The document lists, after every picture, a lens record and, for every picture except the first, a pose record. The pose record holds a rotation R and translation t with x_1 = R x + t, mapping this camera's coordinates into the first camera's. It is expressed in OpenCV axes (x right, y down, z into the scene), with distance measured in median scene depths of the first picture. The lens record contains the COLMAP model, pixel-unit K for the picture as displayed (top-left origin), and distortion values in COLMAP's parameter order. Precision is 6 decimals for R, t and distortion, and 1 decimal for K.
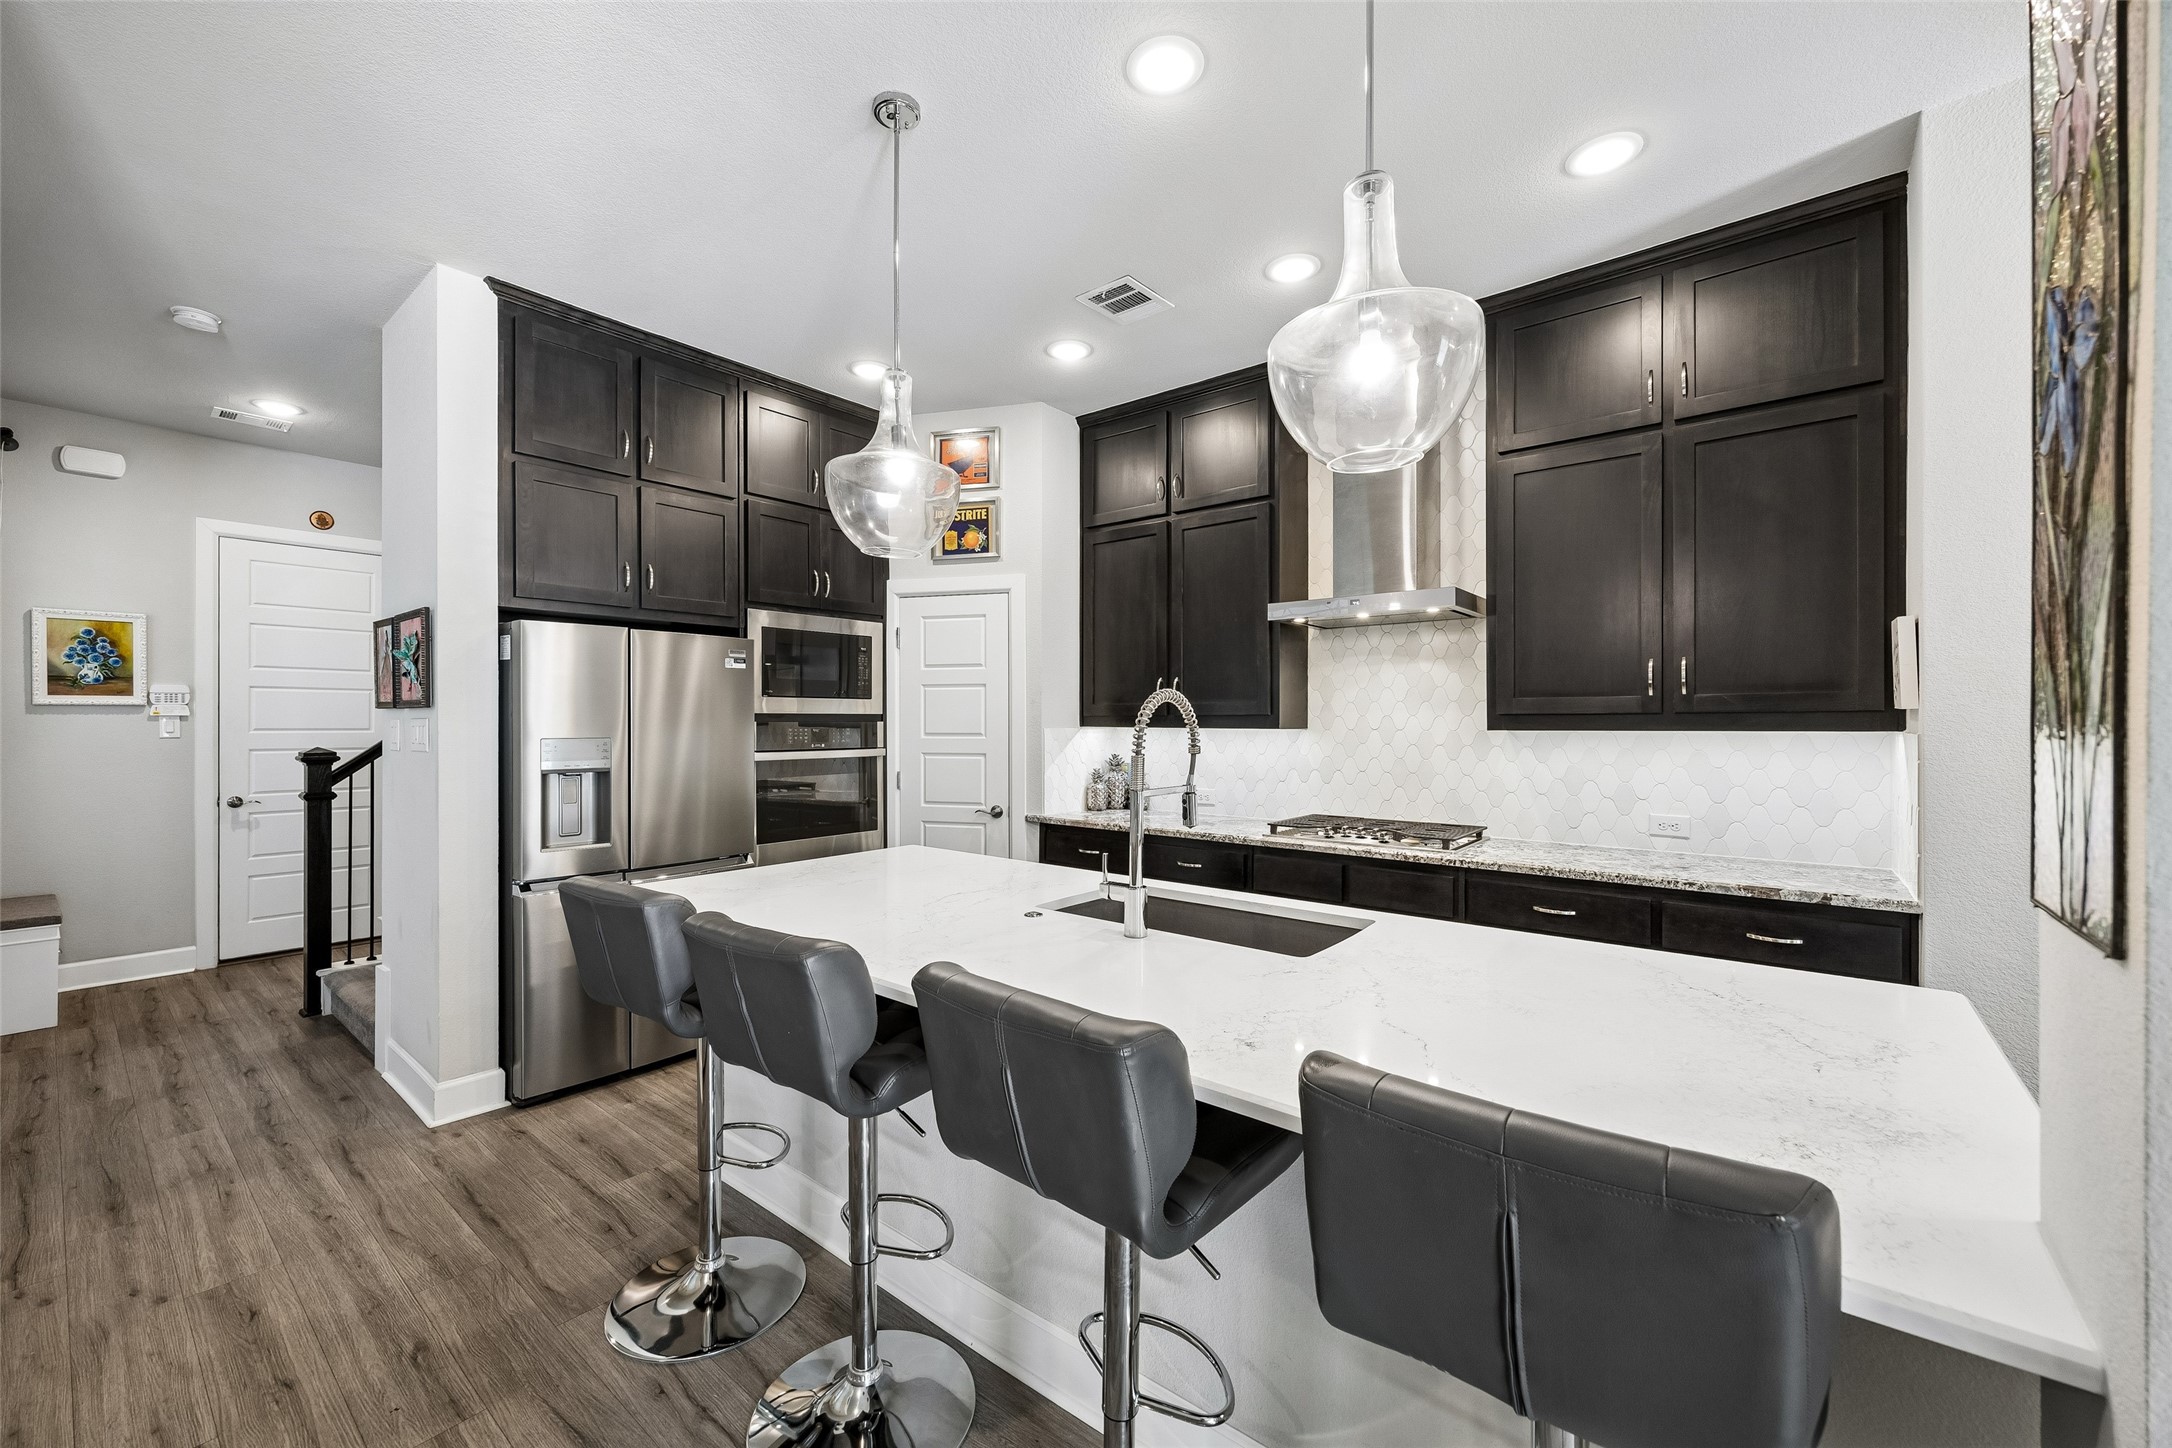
lens RADIAL K [[829.1, 0, 1092.1], [0, 829.1, 734.5], [0, 0, 1]] dist [-0.001385, -0.000780]
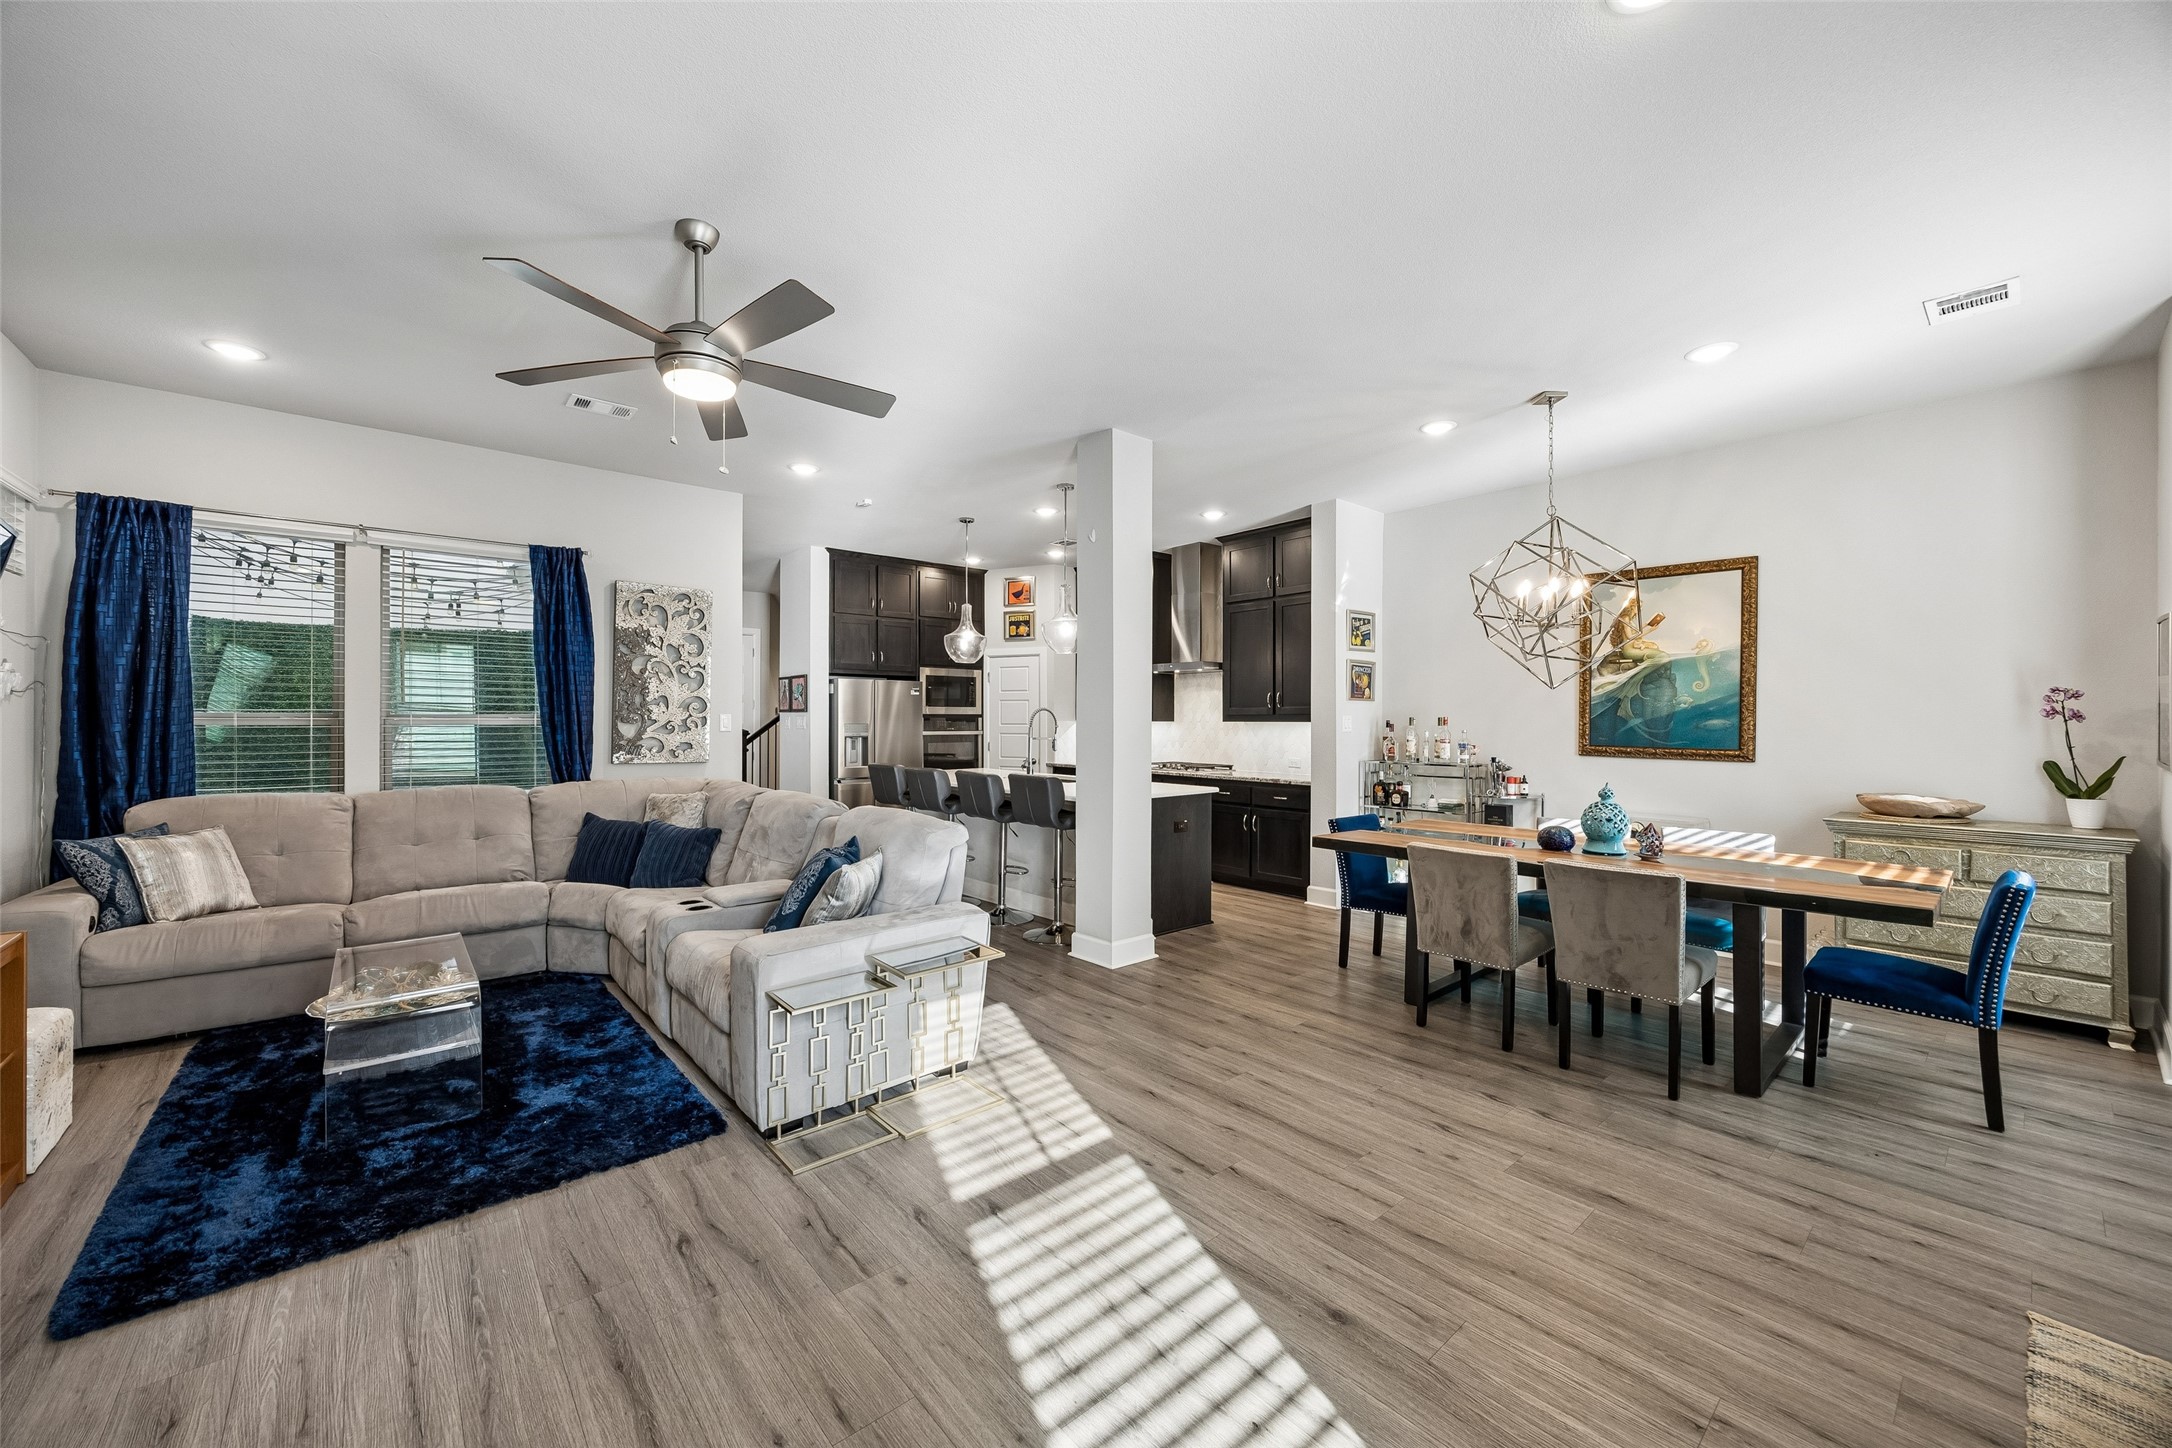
lens RADIAL K [[829.1, 0, 1088.5], [0, 829.1, 721.8], [0, 0, 1]] dist [-0.001385, -0.000780]
pose [[0.982693, 0.002127, -0.185228, 0.415250], [-0.003999, 0.999945, -0.009730, 0.014688], [0.185197, 0.010303, 0.982647, -1.037450]]
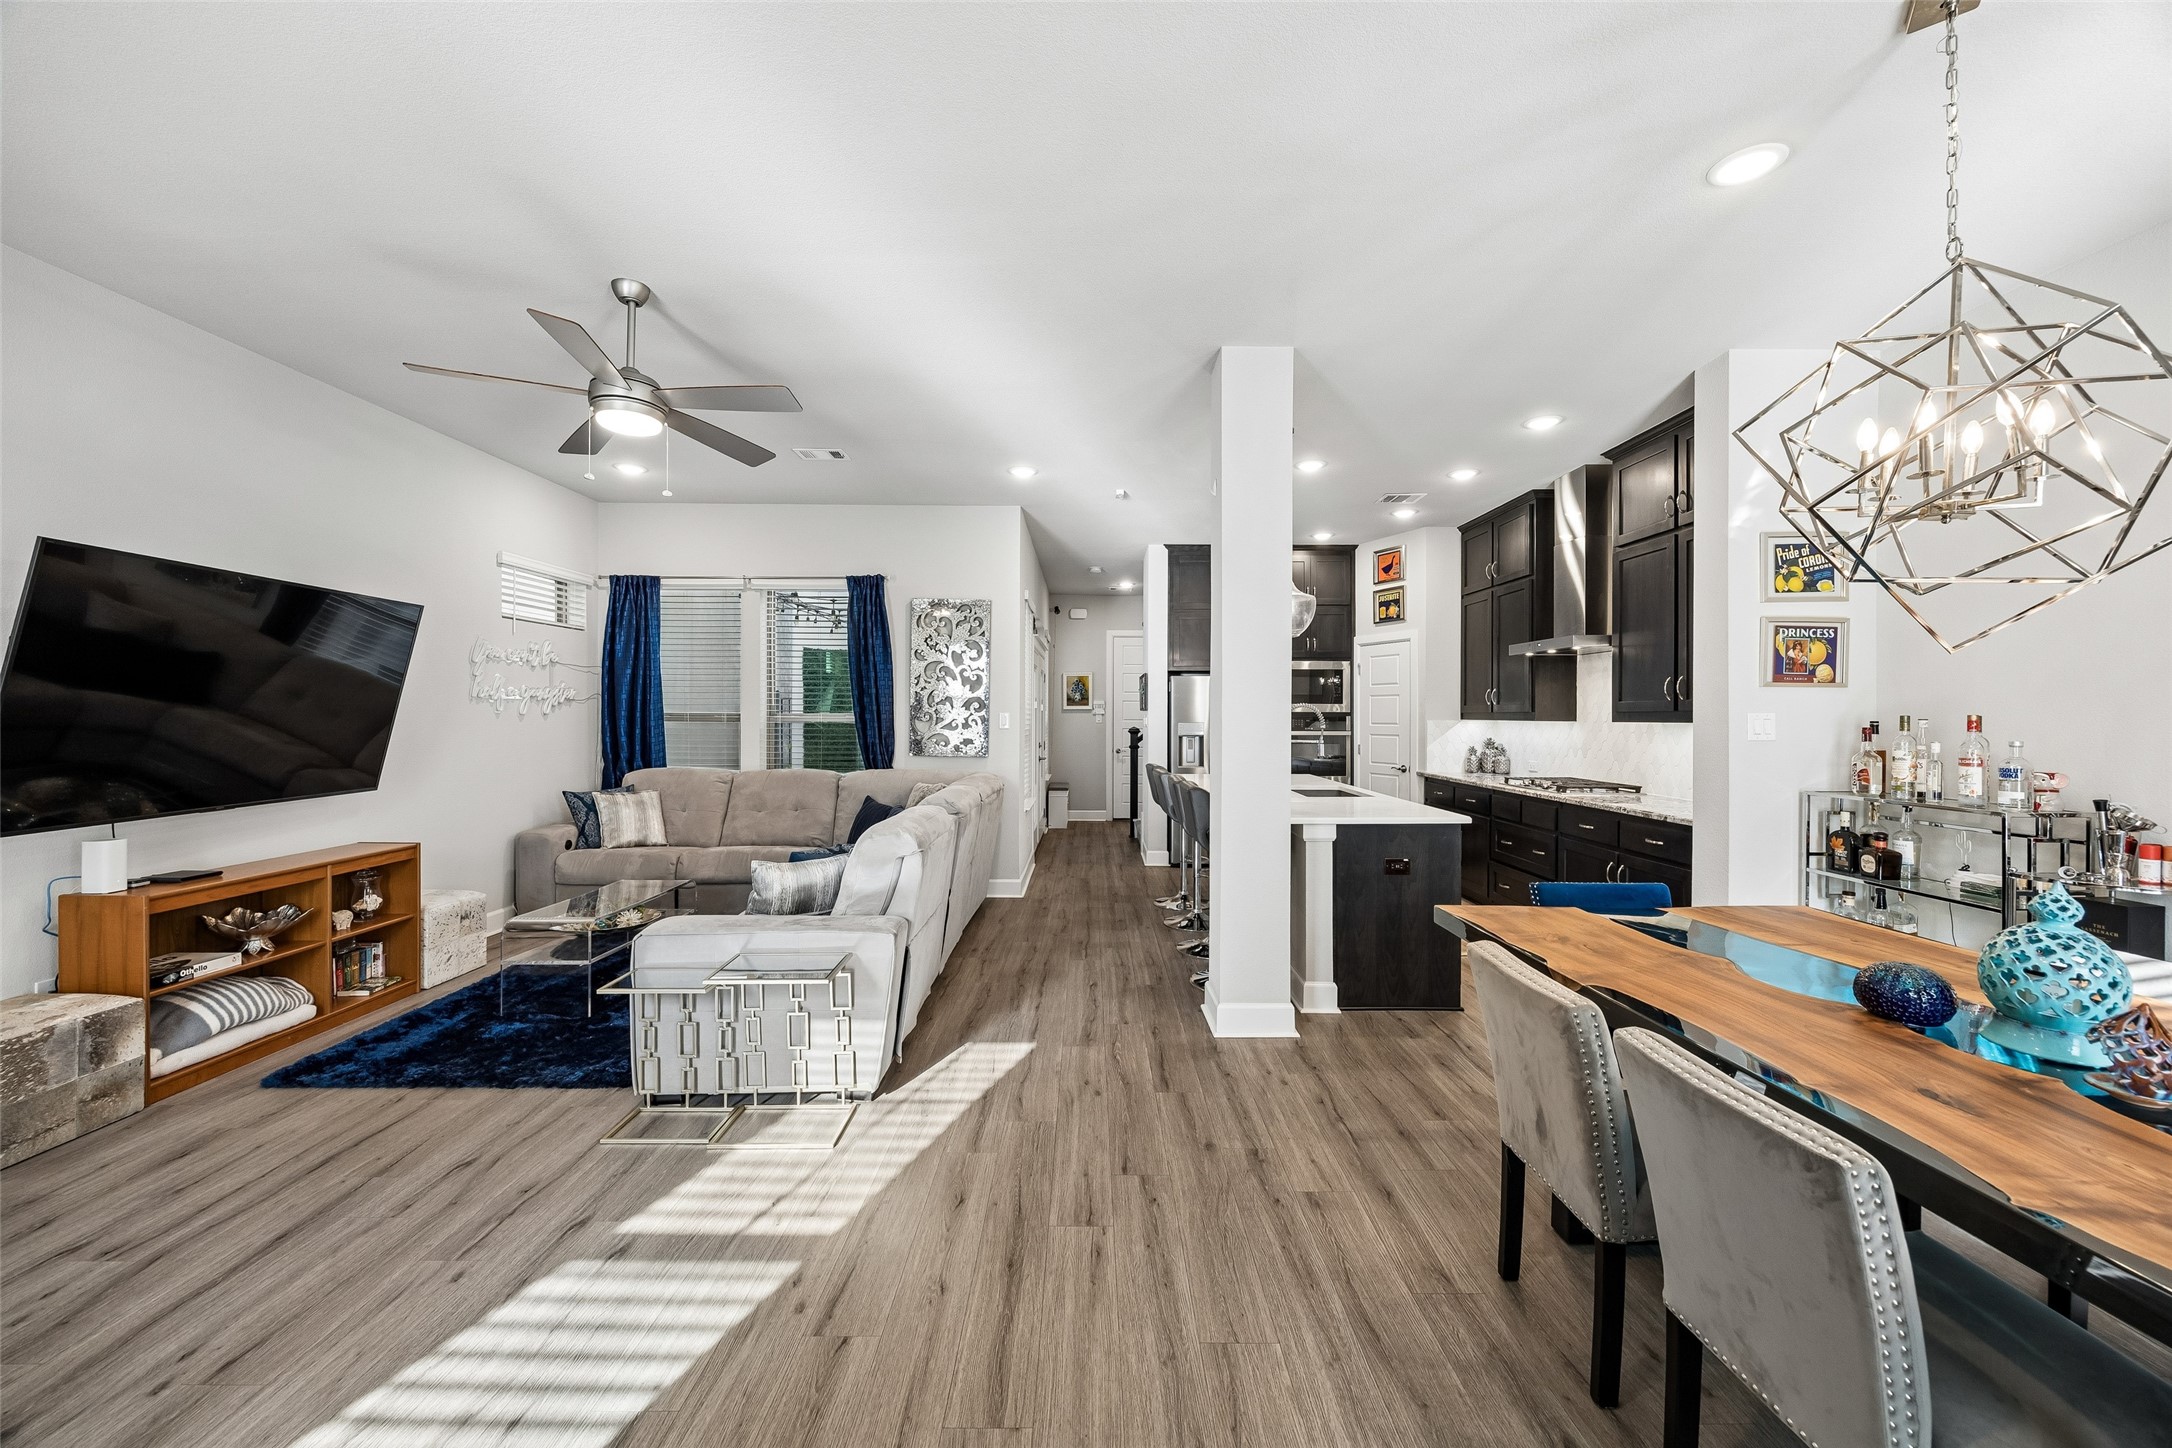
lens RADIAL K [[829.1, 0, 1090.5], [0, 829.1, 714.8], [0, 0, 1]] dist [-0.001385, -0.000780]
pose [[0.624680, 0.000225, -0.780881, 0.836451], [-0.013223, 0.999860, -0.010290, 0.007638], [0.780769, 0.016753, 0.624595, -0.585231]]
